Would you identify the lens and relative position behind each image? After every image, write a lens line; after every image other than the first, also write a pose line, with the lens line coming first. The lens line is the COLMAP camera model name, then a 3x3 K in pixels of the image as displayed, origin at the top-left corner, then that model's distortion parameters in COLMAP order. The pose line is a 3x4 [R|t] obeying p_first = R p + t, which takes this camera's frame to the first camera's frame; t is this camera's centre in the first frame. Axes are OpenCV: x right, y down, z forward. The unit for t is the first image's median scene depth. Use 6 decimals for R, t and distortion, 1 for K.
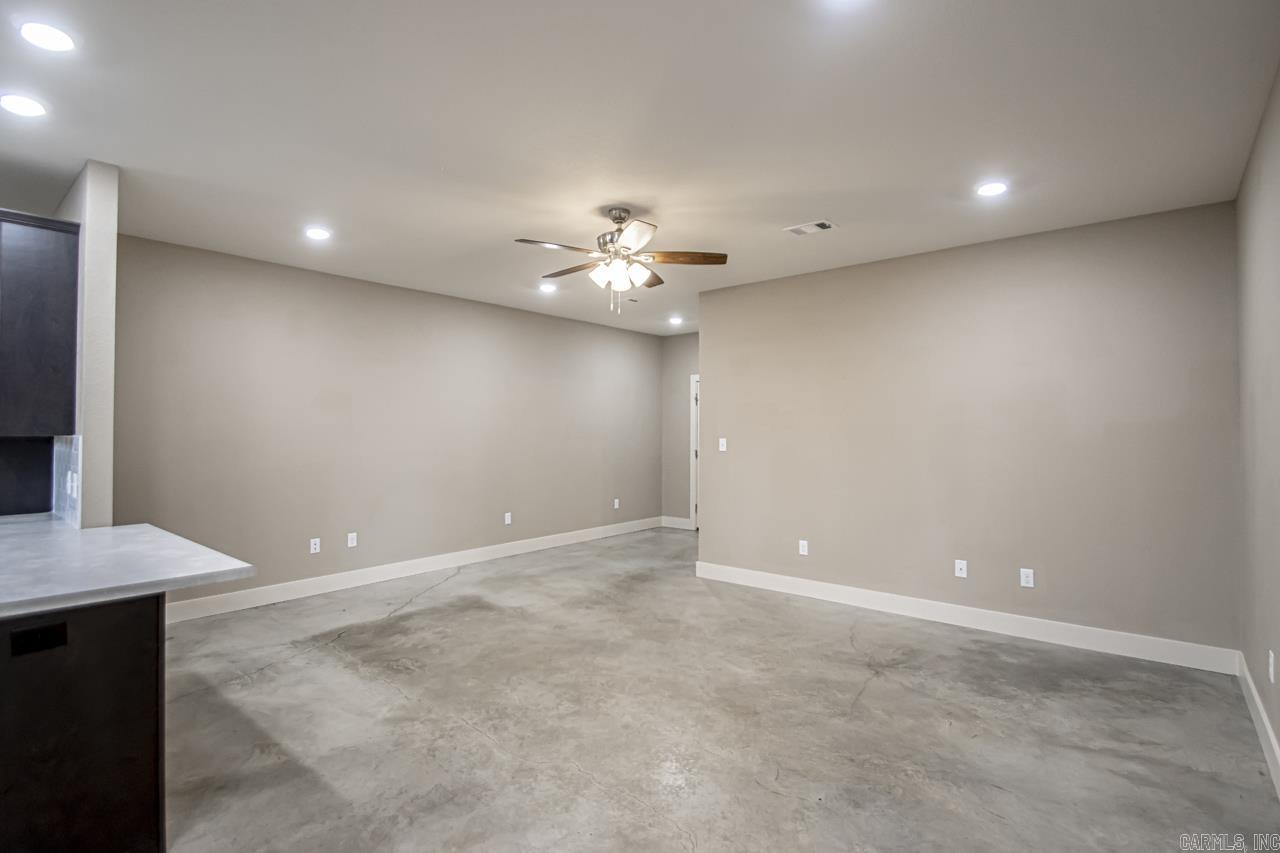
lens RADIAL K [[600.2, 0, 639.1], [0, 600.2, 424.3], [0, 0, 1]] dist [0.021439, -0.018555]
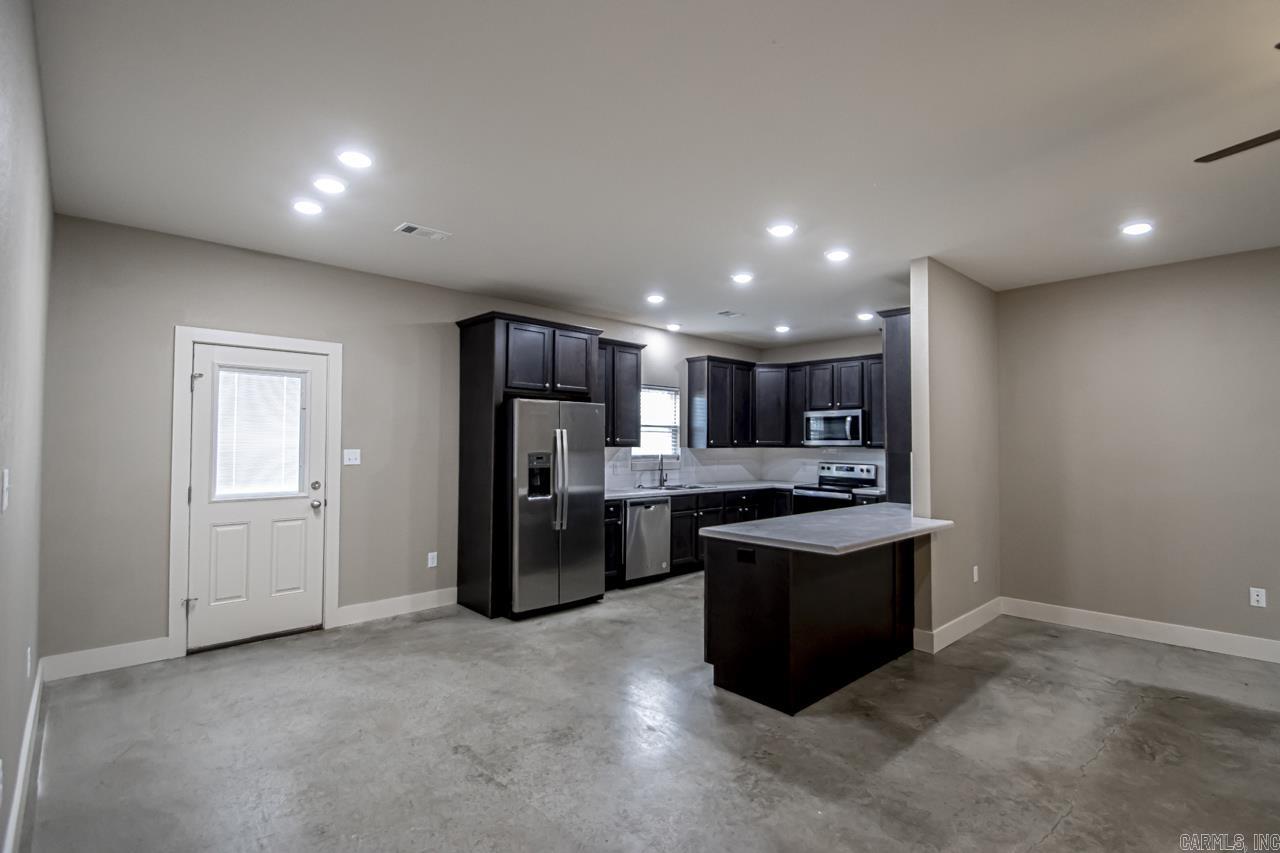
lens RADIAL K [[600.2, 0, 656.7], [0, 600.2, 418.3], [0, 0, 1]] dist [0.021439, -0.018555]
pose [[-0.107633, -0.046530, -0.993101, 0.473022], [0.007121, 0.998842, -0.047571, 0.002490], [0.994165, -0.012193, -0.107177, 0.445483]]
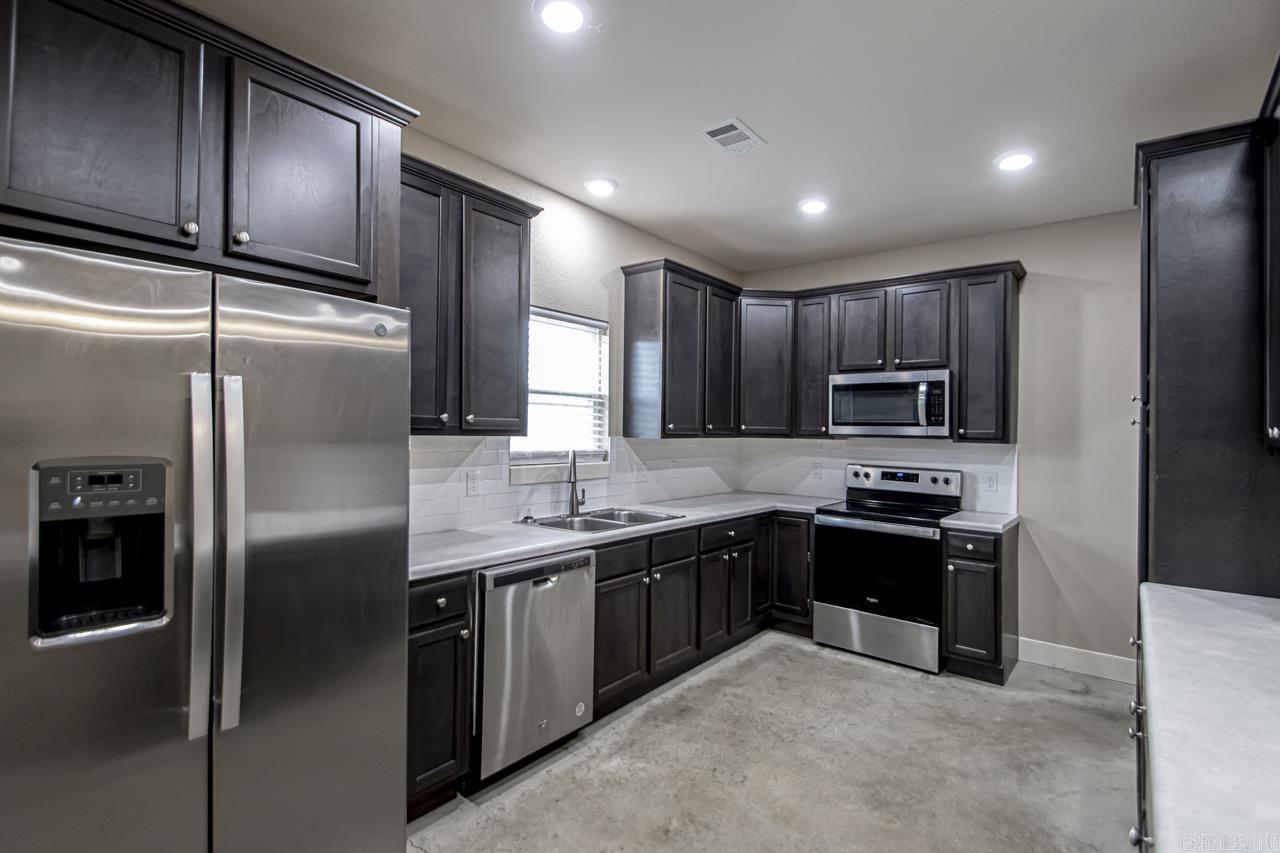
lens RADIAL K [[600.2, 0, 638.6], [0, 600.2, 421.3], [0, 0, 1]] dist [0.021439, -0.018555]
pose [[0.013378, -0.018759, -0.999735, -0.478664], [-0.002553, 0.999820, -0.018795, -0.002529], [0.999907, 0.002804, 0.013328, 0.344075]]
